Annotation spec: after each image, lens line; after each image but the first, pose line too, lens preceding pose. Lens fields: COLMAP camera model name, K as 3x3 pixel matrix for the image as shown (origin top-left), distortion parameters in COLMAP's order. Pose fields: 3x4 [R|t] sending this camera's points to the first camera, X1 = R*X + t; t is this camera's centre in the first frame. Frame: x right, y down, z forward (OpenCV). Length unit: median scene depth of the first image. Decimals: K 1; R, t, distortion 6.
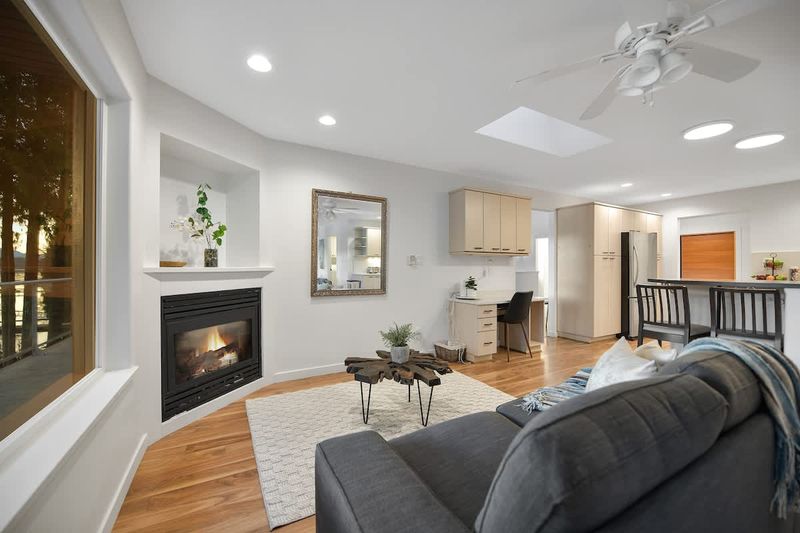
lens RADIAL K [[323.1, 0, 400.0], [0, 323.1, 266.5], [0, 0, 1]] dist [-0.001309, 0.000032]
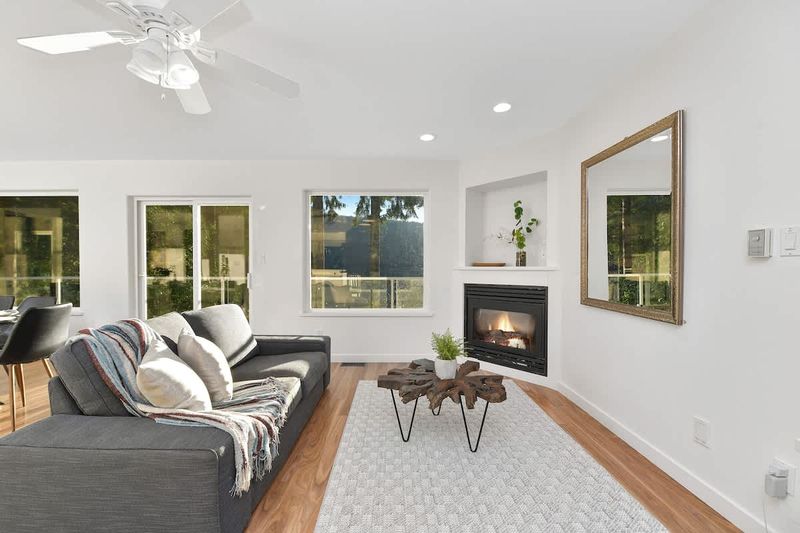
lens RADIAL K [[323.1, 0, 400.0], [0, 323.1, 266.5], [0, 0, 1]] dist [-0.001309, 0.000032]
pose [[-0.481498, -0.010525, -0.876384, 0.745869], [-0.004678, 0.999945, -0.009439, 0.016162], [0.876435, -0.000445, -0.481520, 1.223996]]
